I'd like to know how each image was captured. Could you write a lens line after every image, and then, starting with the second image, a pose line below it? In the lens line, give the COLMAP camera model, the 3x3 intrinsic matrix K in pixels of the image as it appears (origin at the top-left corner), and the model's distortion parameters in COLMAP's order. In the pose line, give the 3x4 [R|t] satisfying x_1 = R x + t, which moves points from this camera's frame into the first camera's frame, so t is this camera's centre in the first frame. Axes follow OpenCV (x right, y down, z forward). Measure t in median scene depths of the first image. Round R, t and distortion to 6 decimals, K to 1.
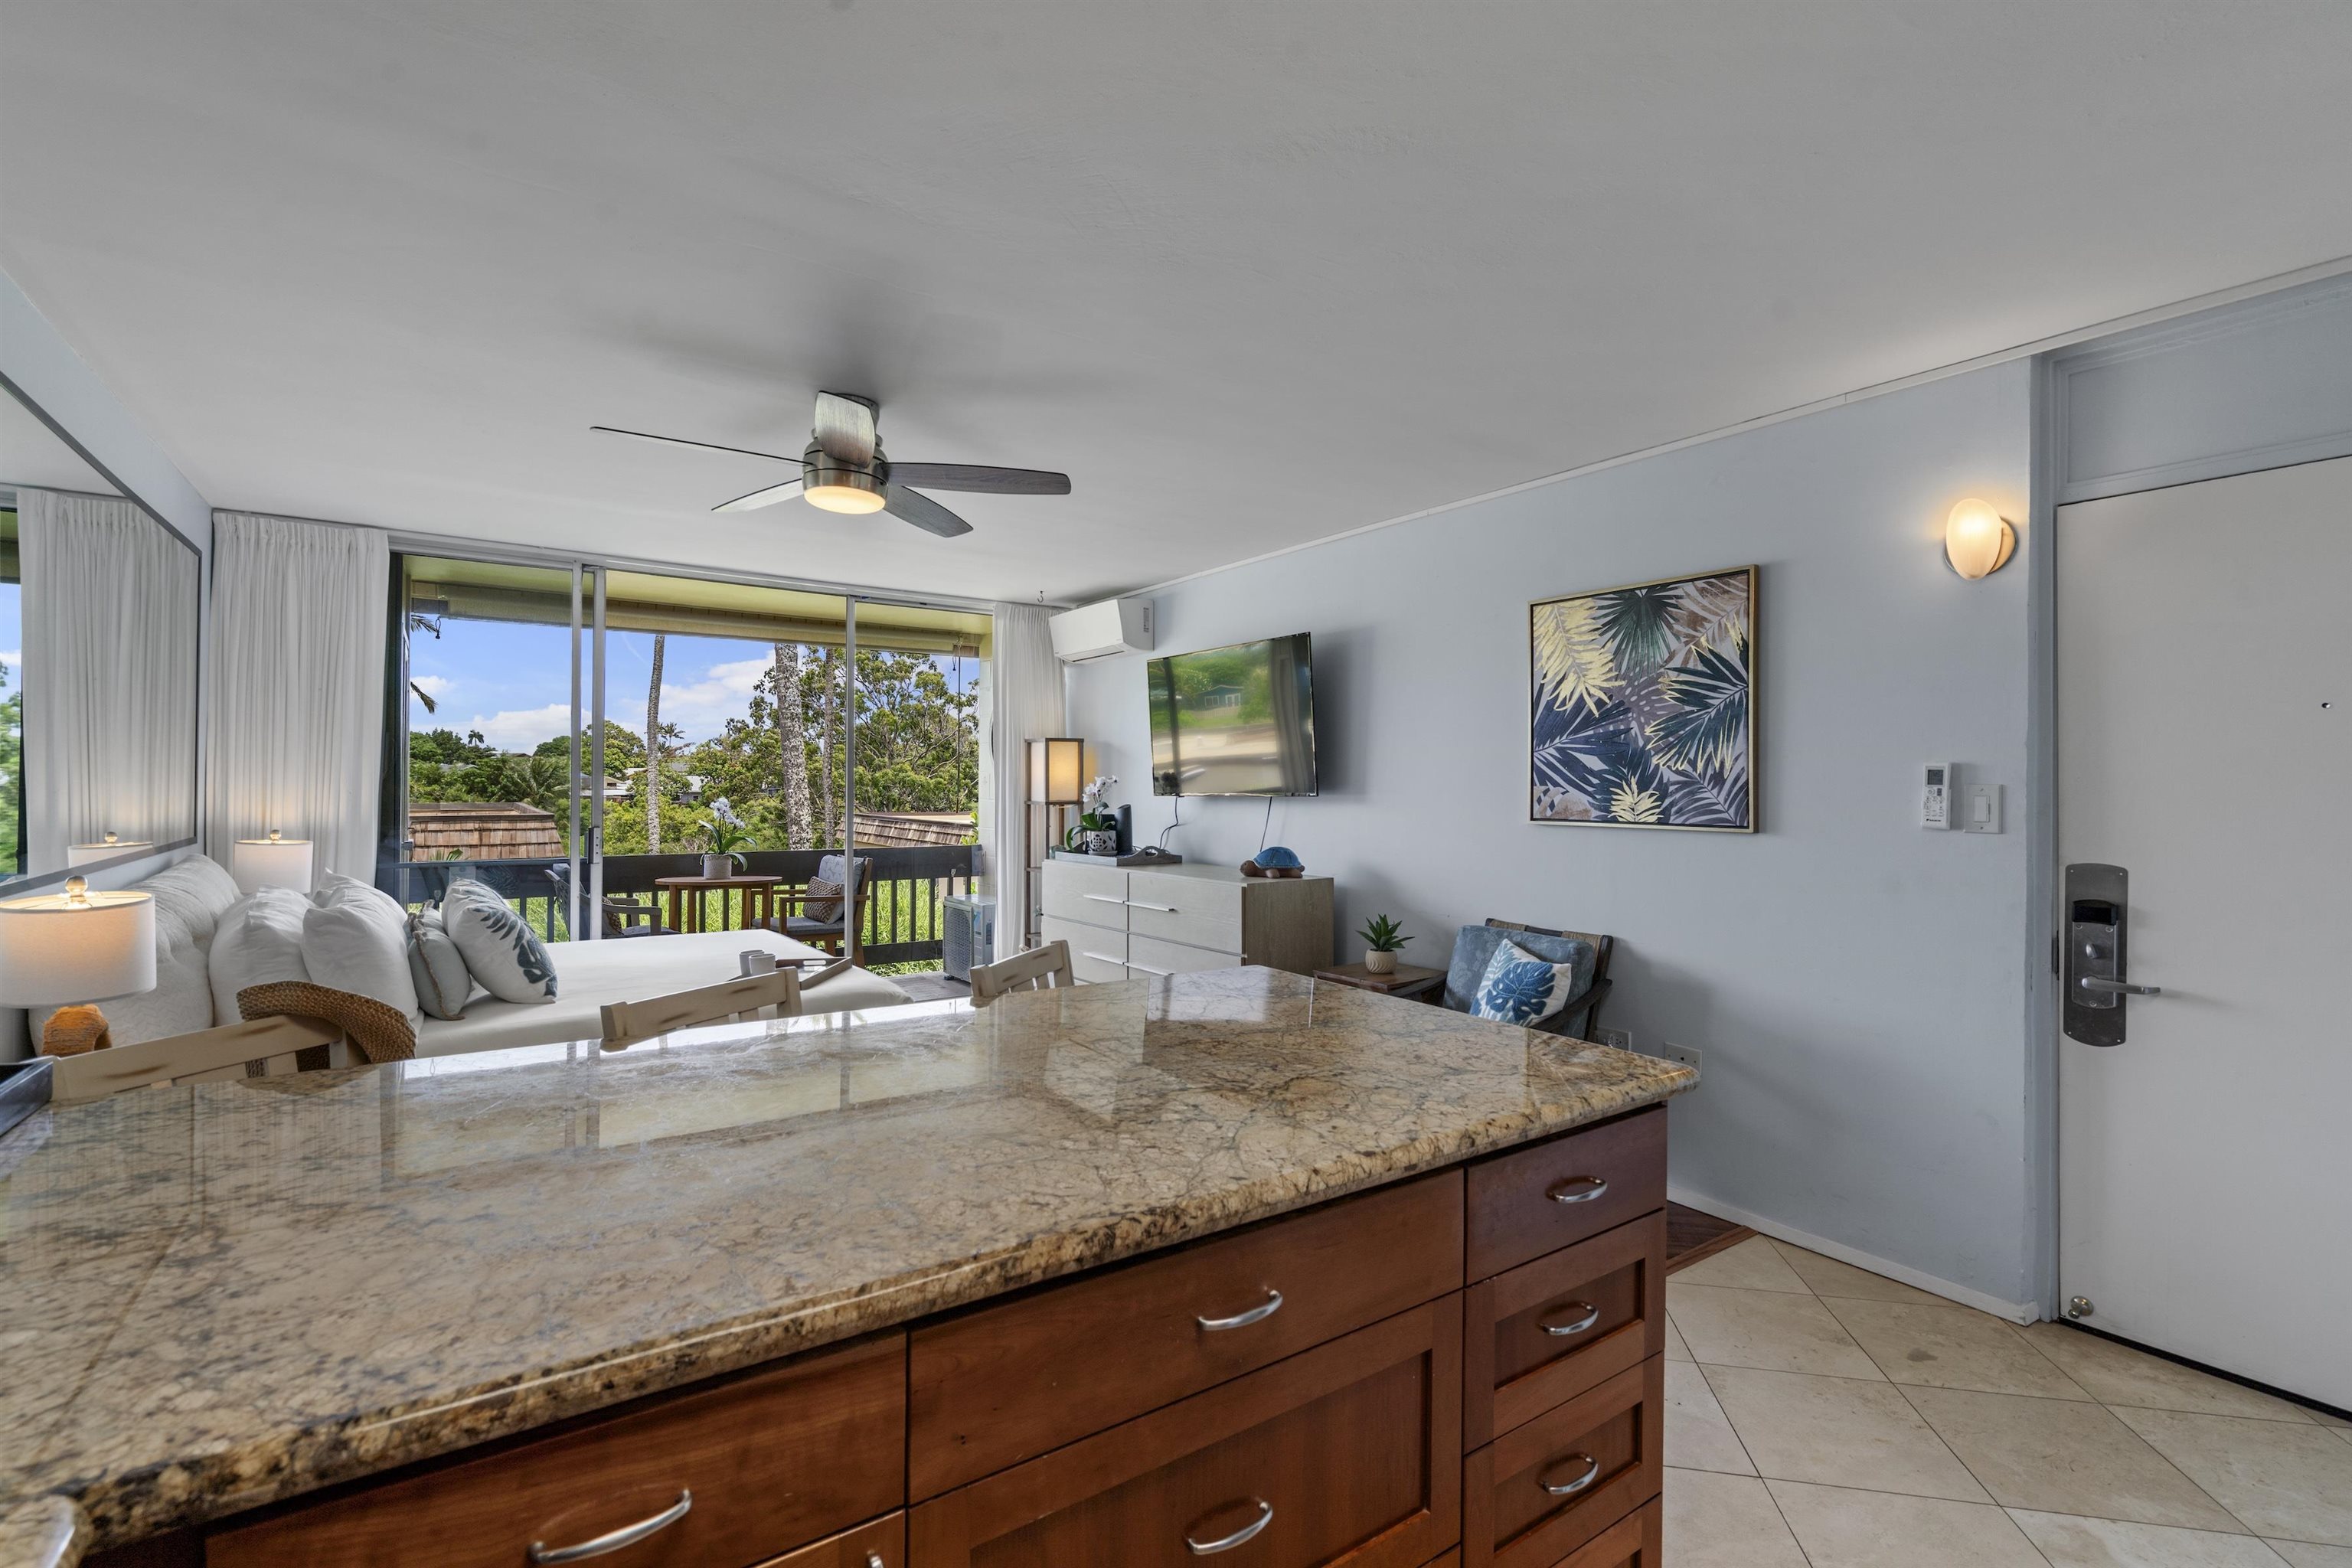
lens RADIAL K [[1058.1, 0, 1171.6], [0, 1058.1, 780.6], [0, 0, 1]] dist [-0.006817, 0.003923]
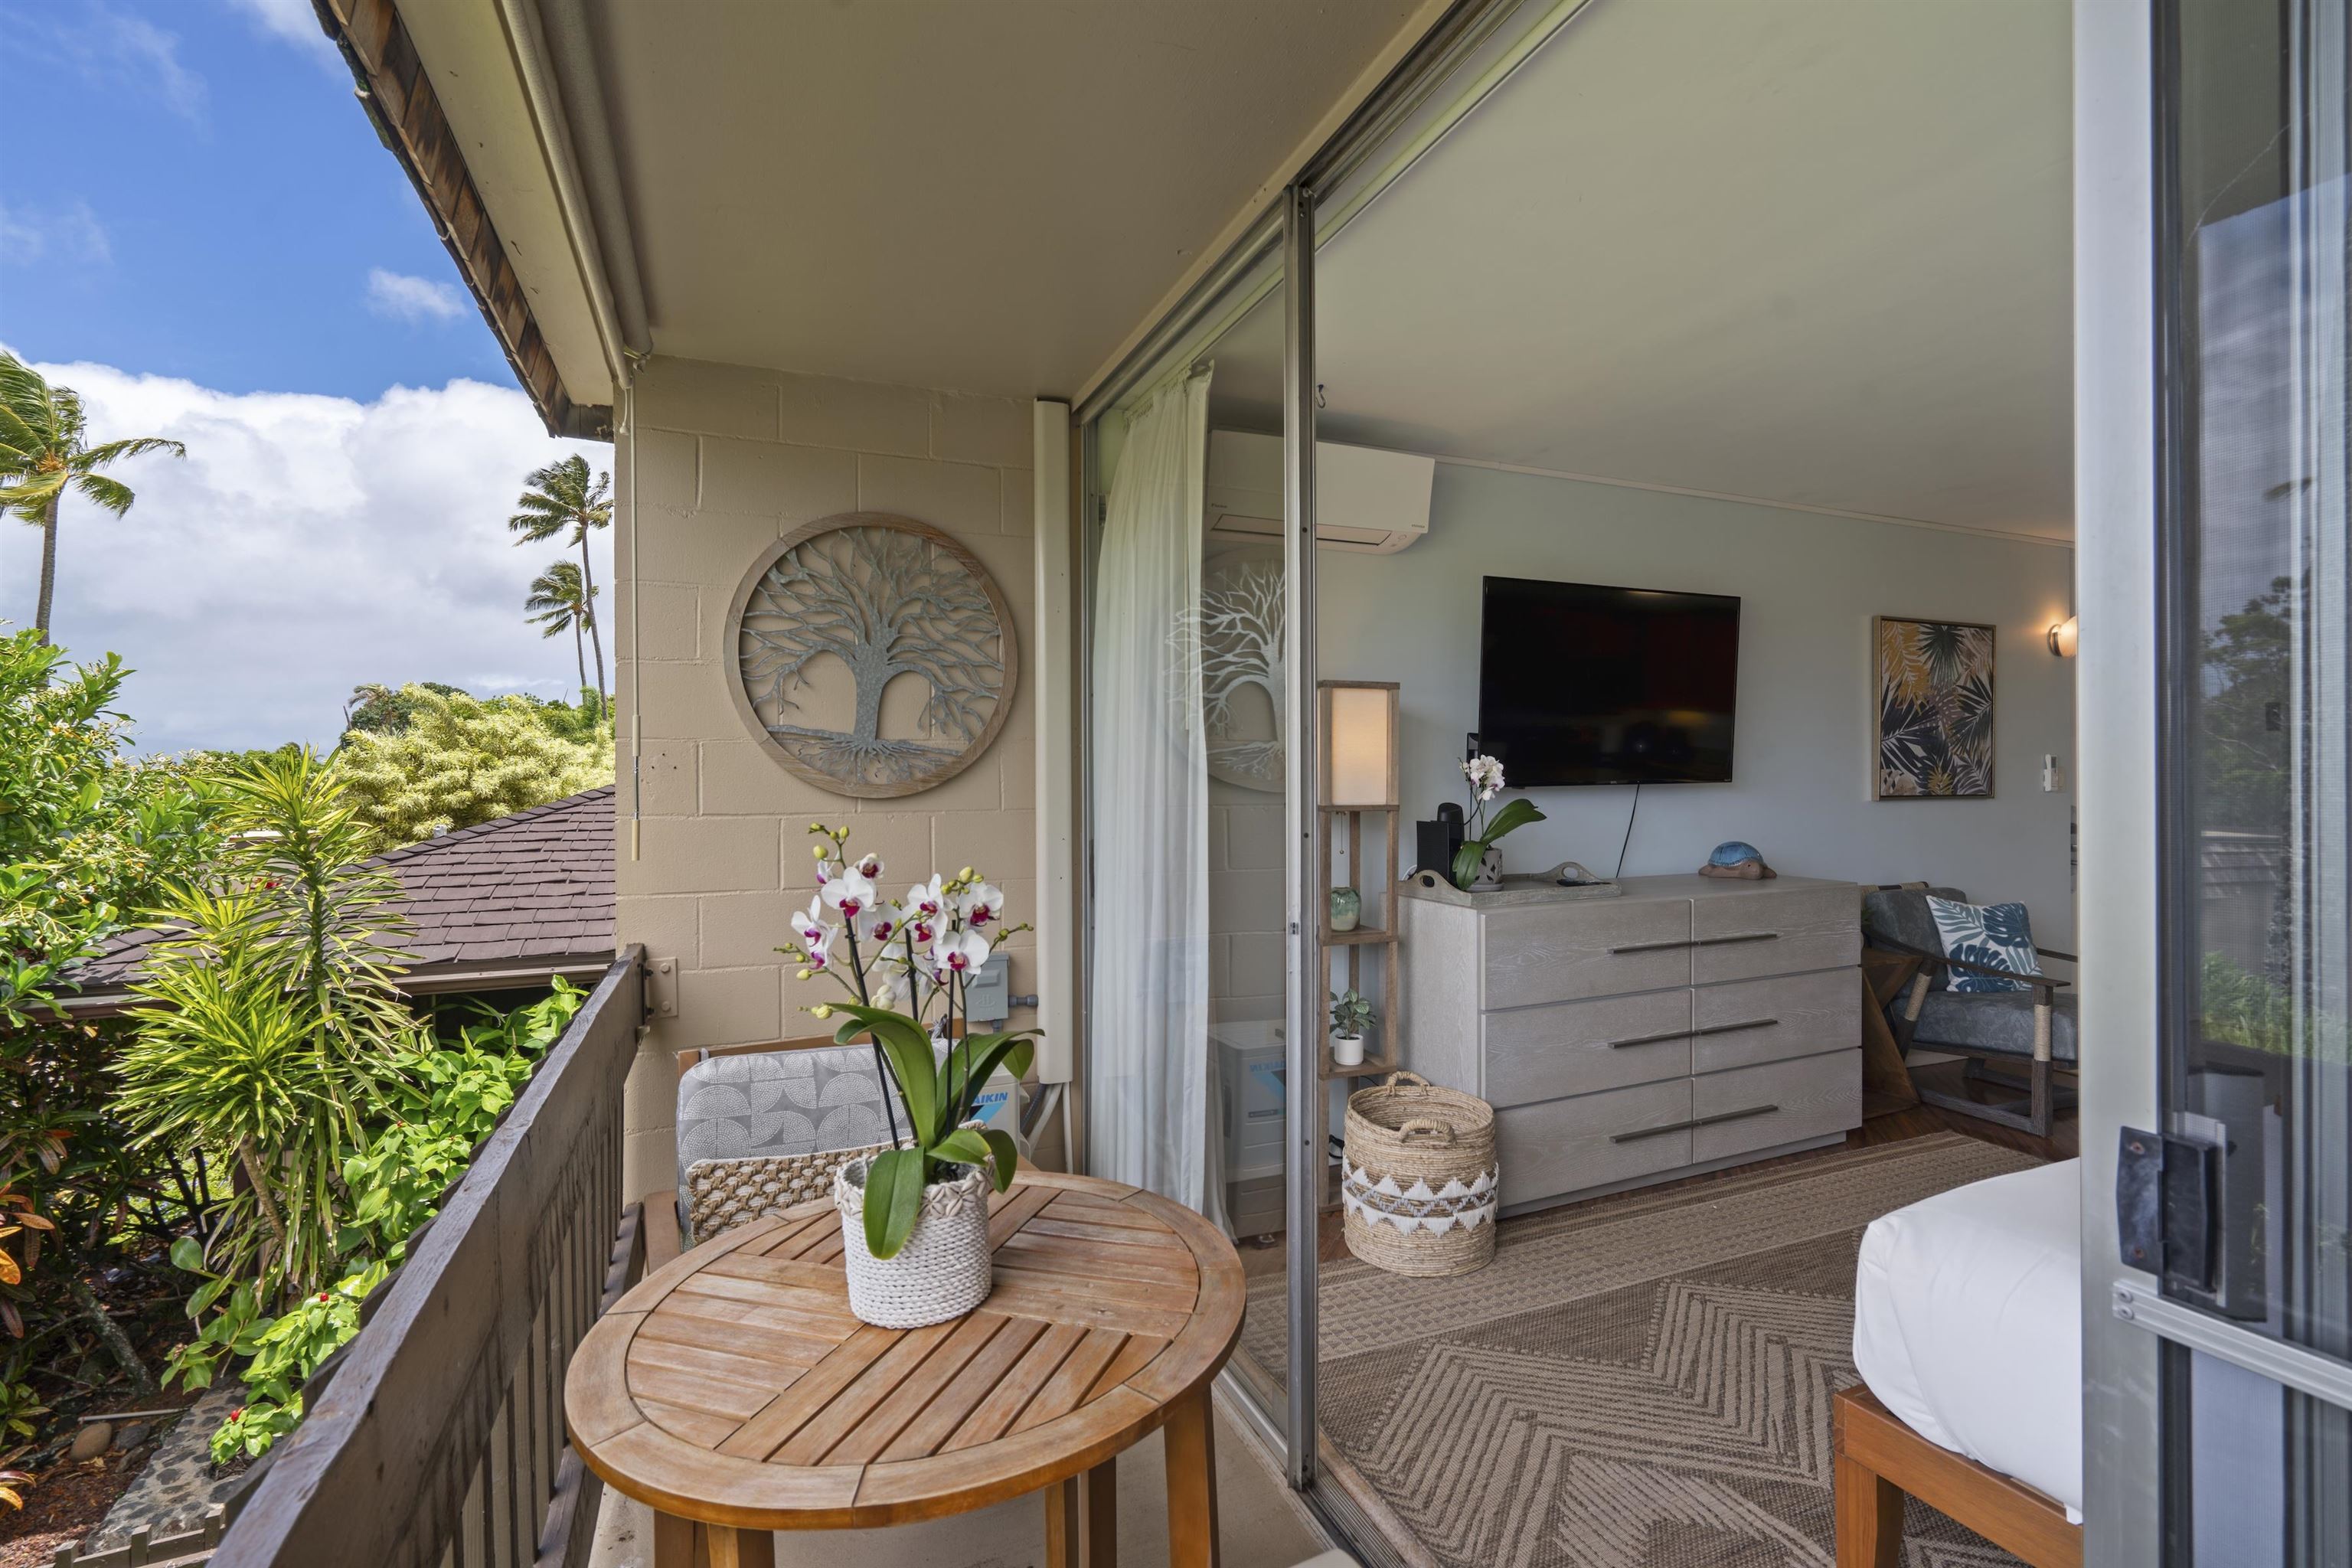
lens RADIAL K [[1058.1, 0, 1177.1], [0, 1058.1, 774.5], [0, 0, 1]] dist [-0.006817, 0.003923]
pose [[0.203504, -0.007668, 0.979044, -0.914866], [0.000430, 0.999970, 0.007743, 0.001560], [-0.979074, -0.001154, 0.203501, 1.406255]]
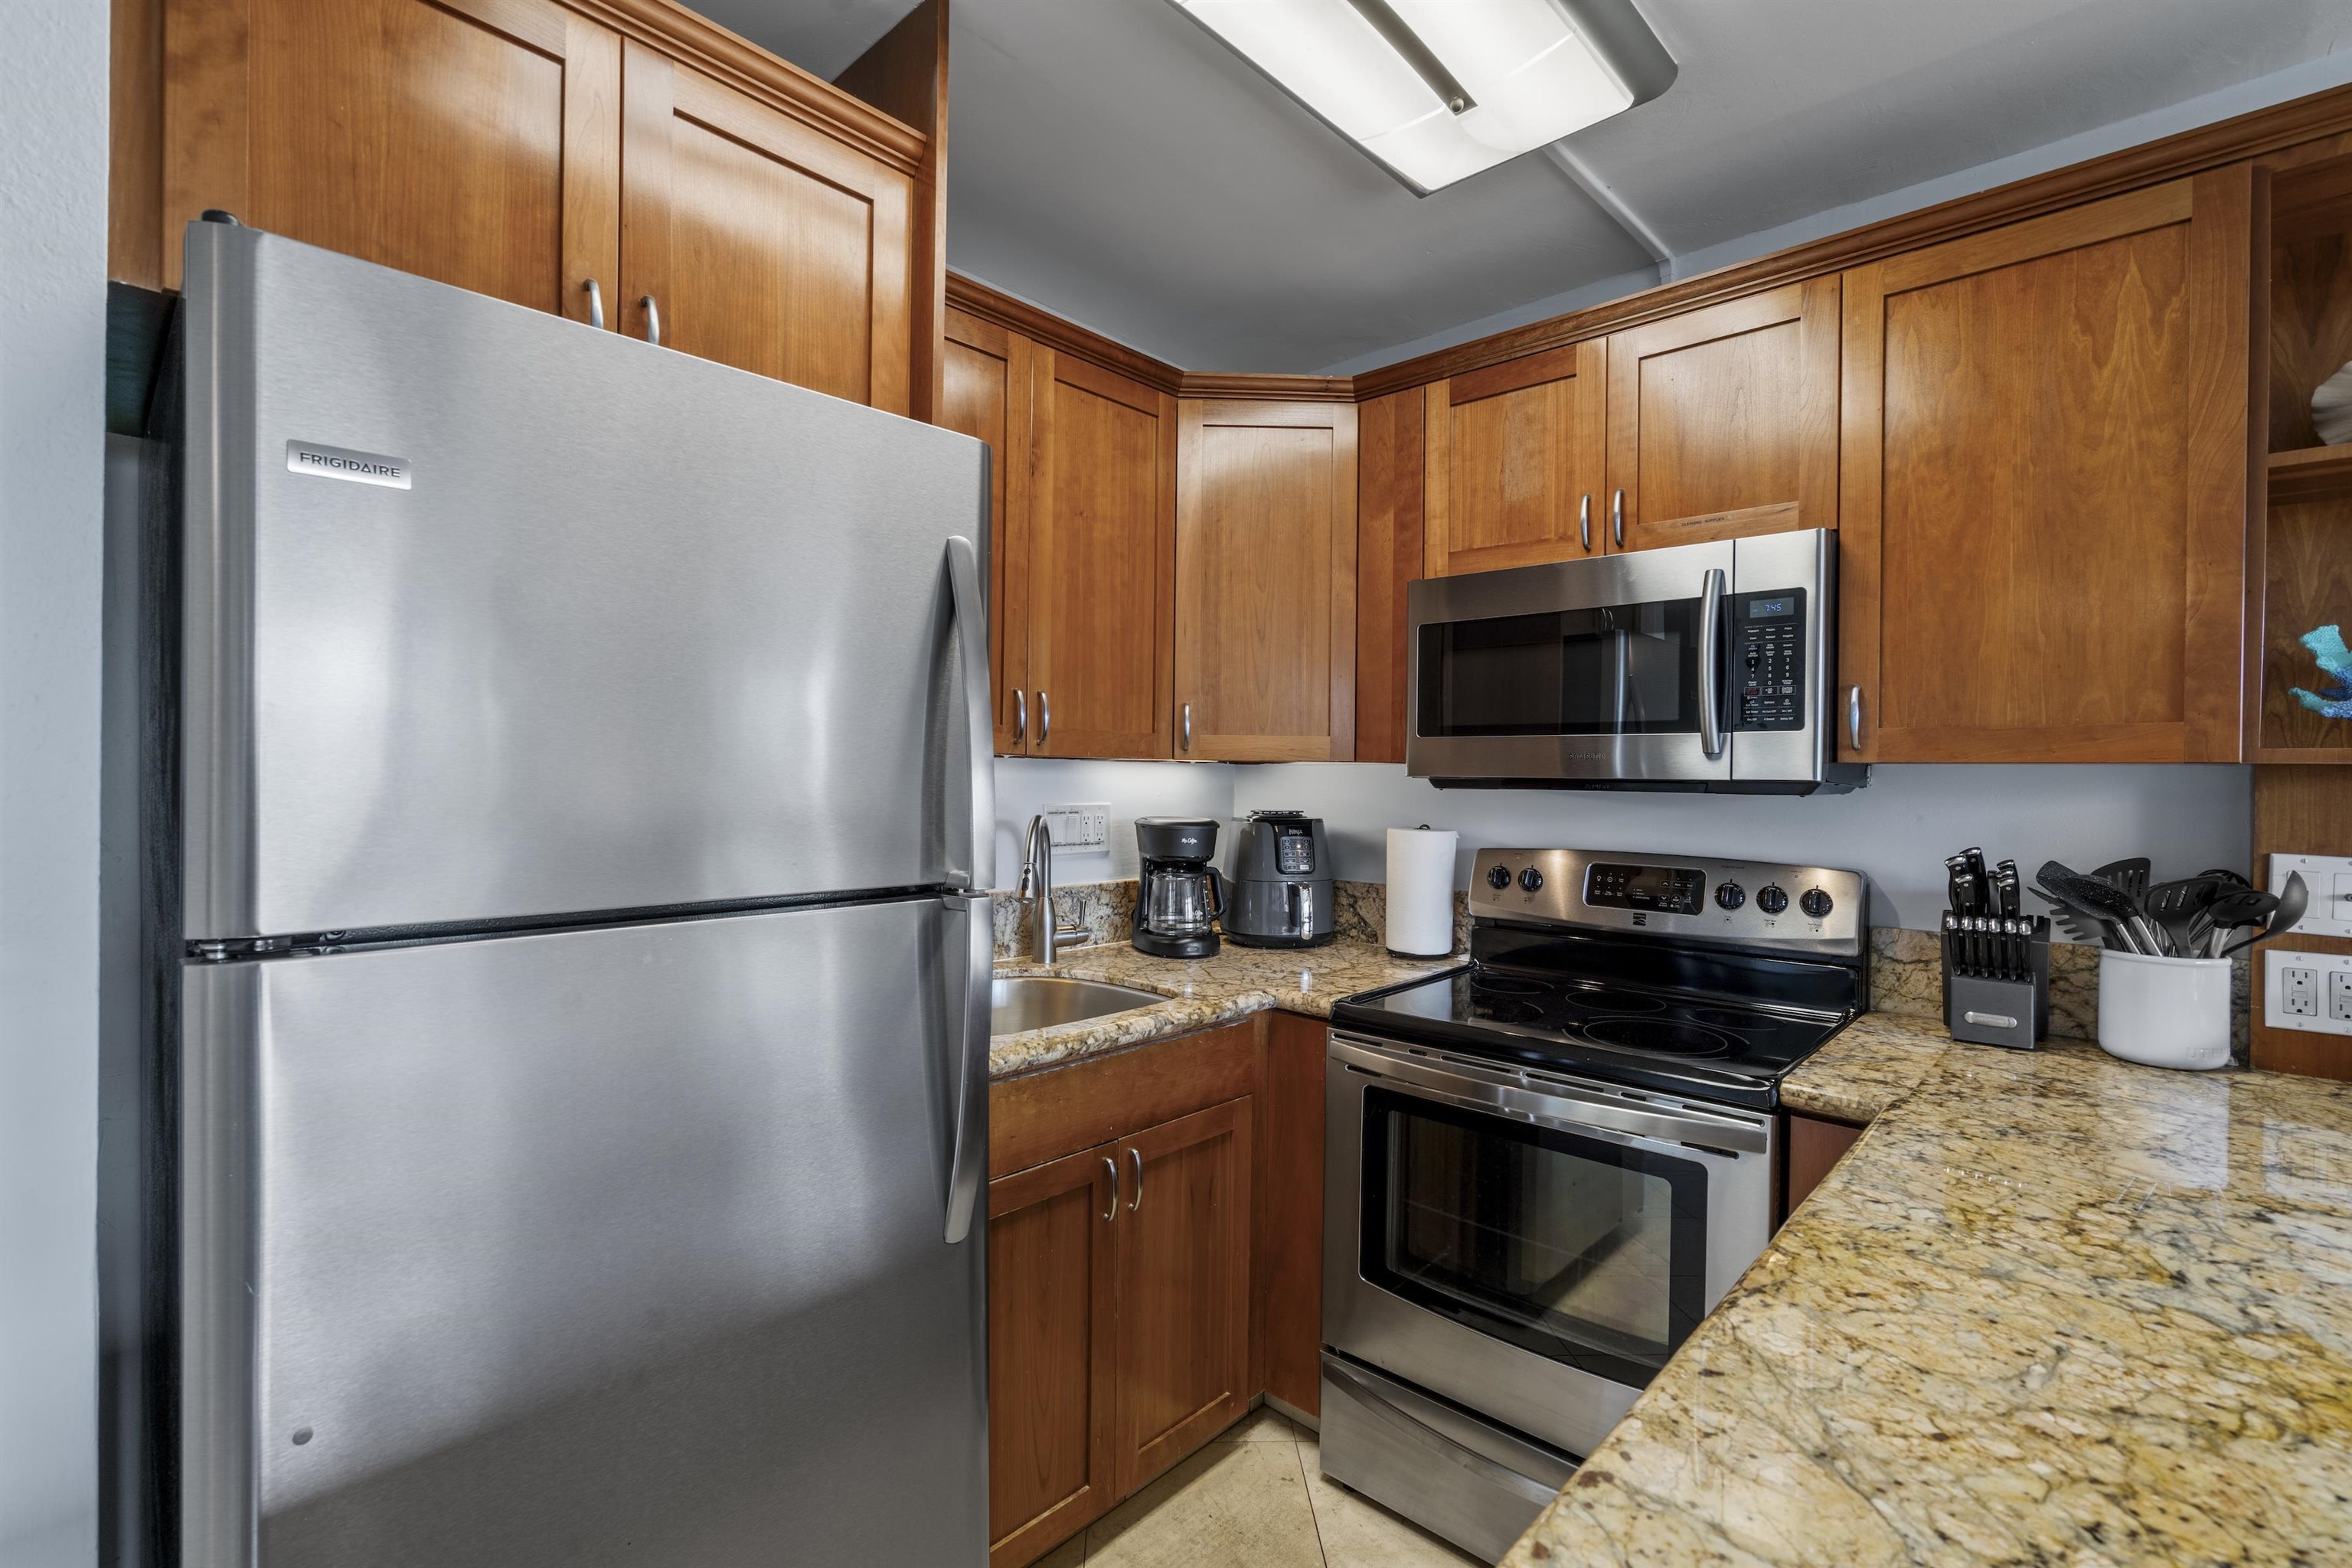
lens RADIAL K [[1058.1, 0, 1172.9], [0, 1058.1, 779.9], [0, 0, 1]] dist [-0.006817, 0.003923]
pose [[-0.975832, -0.021886, -0.217424, 0.149138], [-0.022044, 0.999756, -0.001697, 0.002477], [0.217408, 0.003137, -0.976076, 0.428410]]
